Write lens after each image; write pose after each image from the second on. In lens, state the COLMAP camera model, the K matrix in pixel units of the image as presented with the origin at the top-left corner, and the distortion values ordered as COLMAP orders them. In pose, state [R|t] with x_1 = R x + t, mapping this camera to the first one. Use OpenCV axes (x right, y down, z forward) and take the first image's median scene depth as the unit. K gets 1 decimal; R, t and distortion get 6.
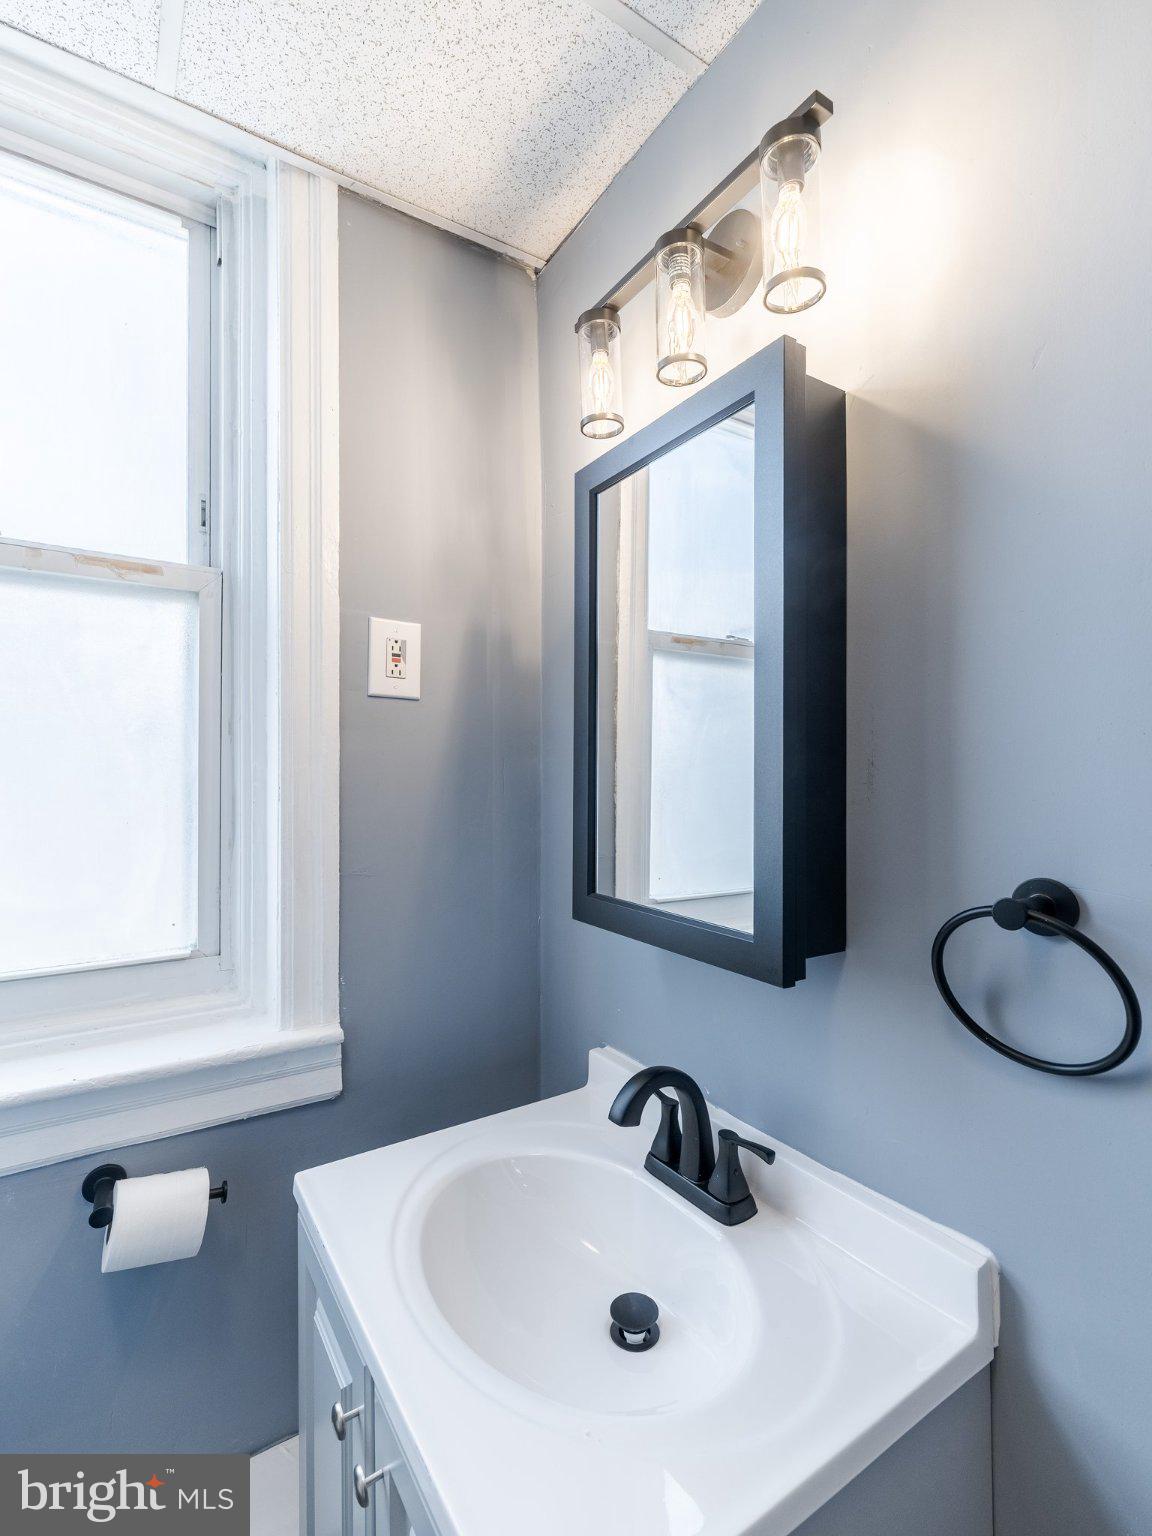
lens RADIAL K [[710.4, 0, 584.6], [0, 710.4, 763.8], [0, 0, 1]] dist [0.000004, 0.000548]
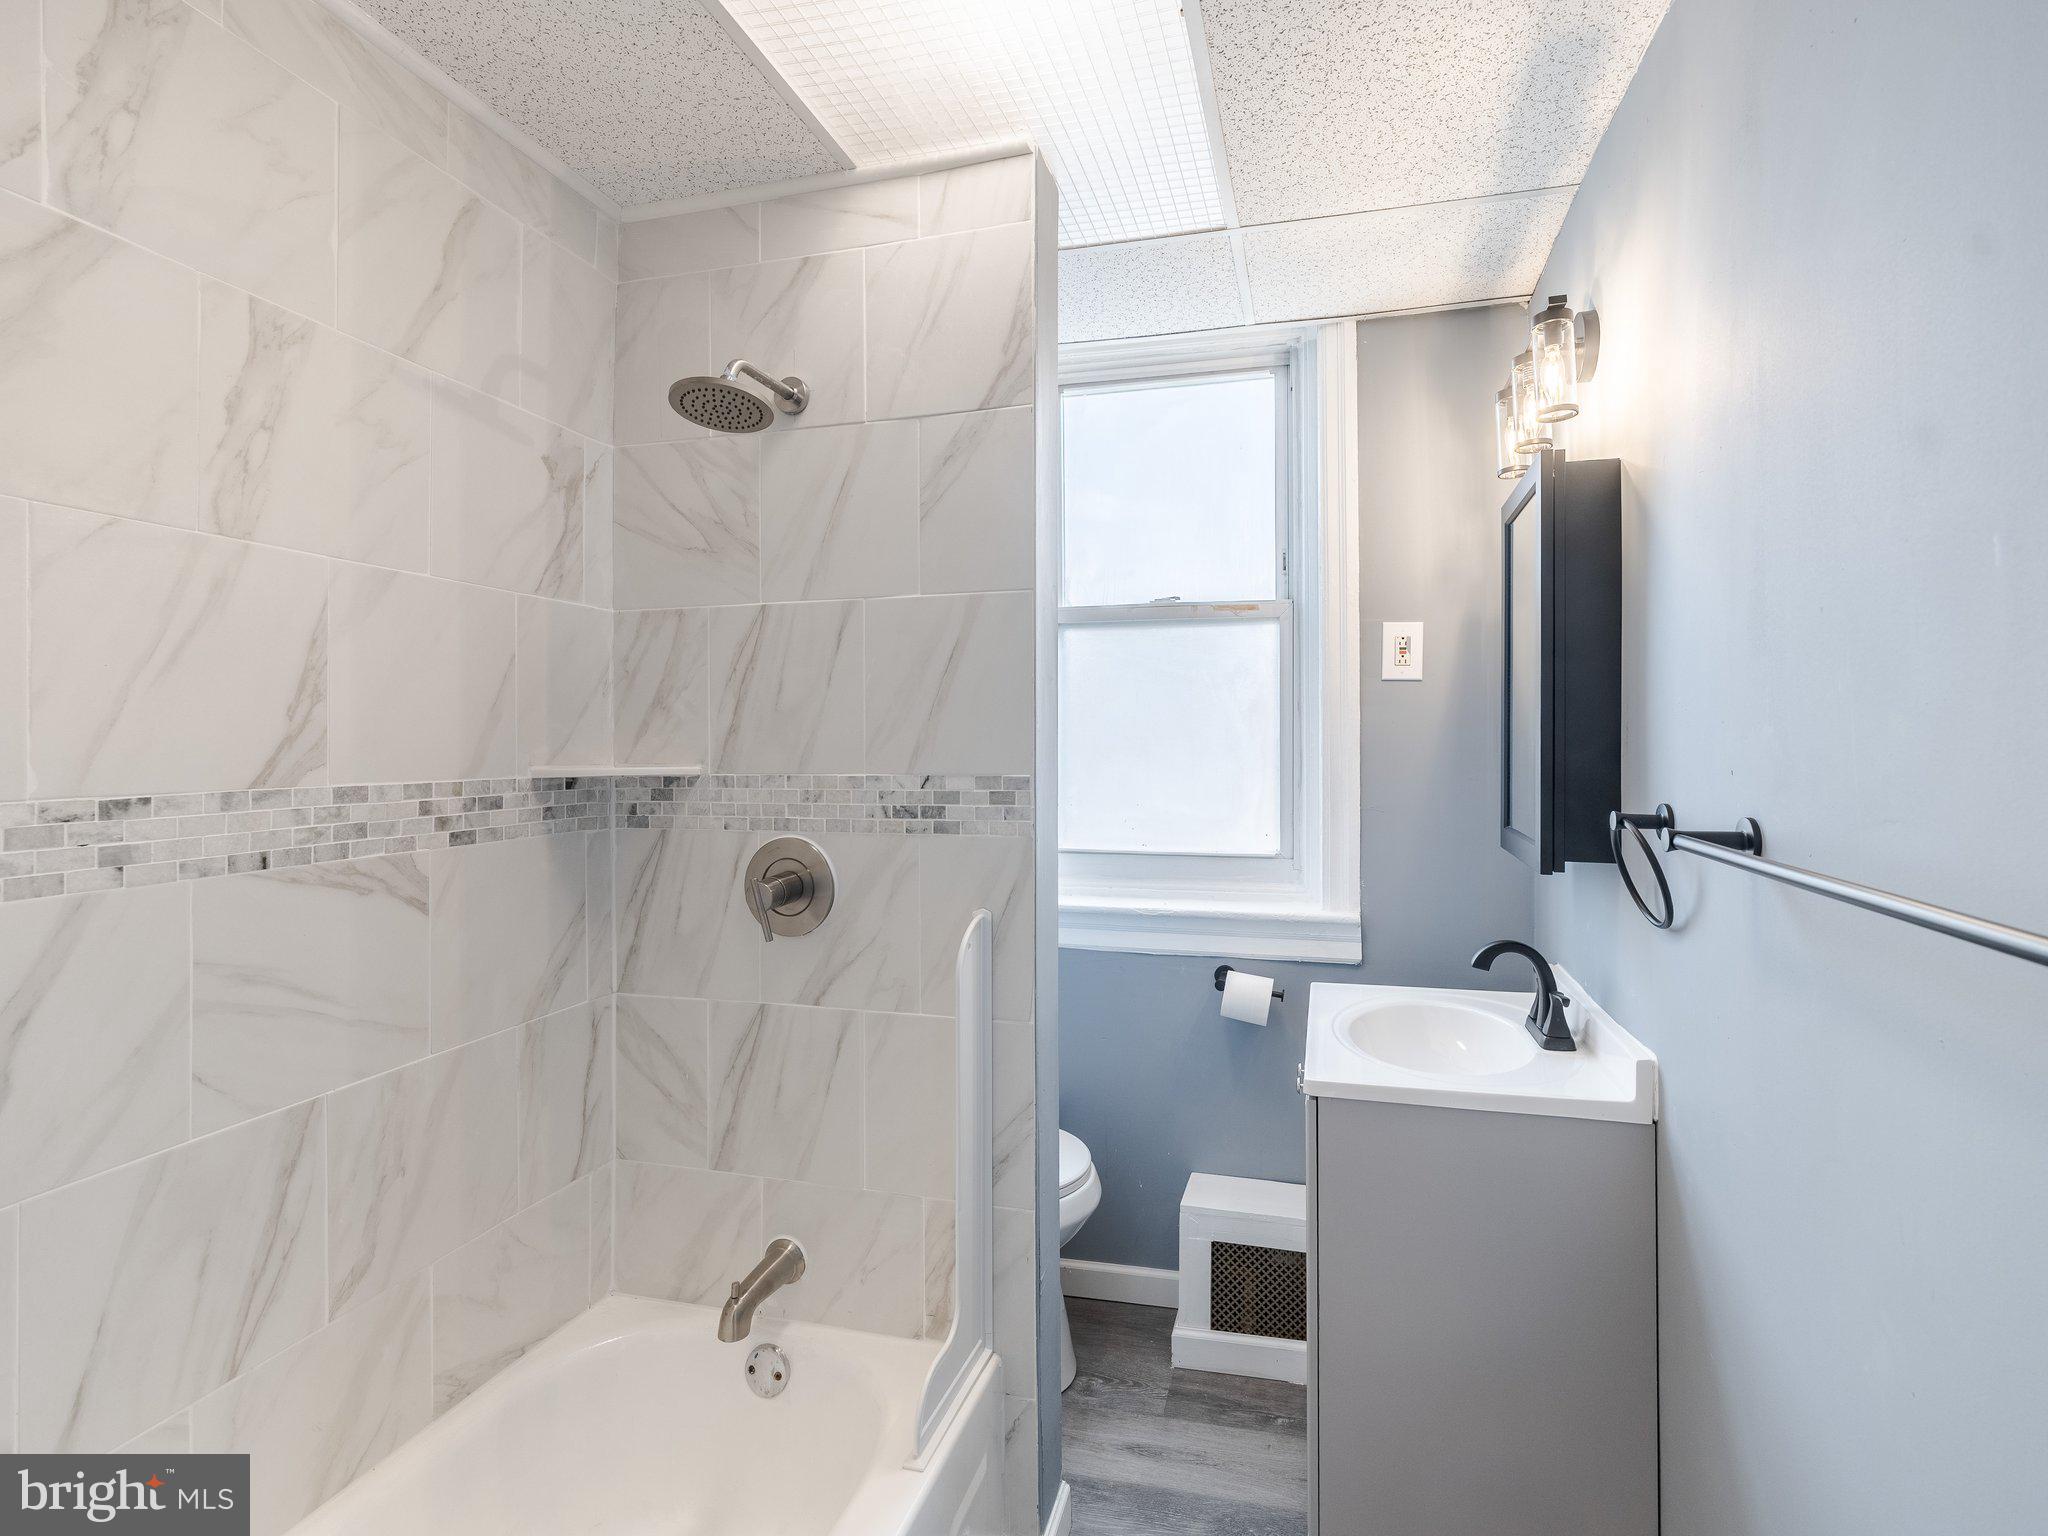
lens RADIAL K [[947.2, 0, 1025.2], [0, 947.2, 779.7], [0, 0, 1]] dist [0.000004, 0.000548]
pose [[0.620921, 0.031901, -0.783224, 0.714284], [0.014203, 0.998550, 0.051931, -0.009000], [0.783745, -0.043369, 0.619567, -0.690586]]
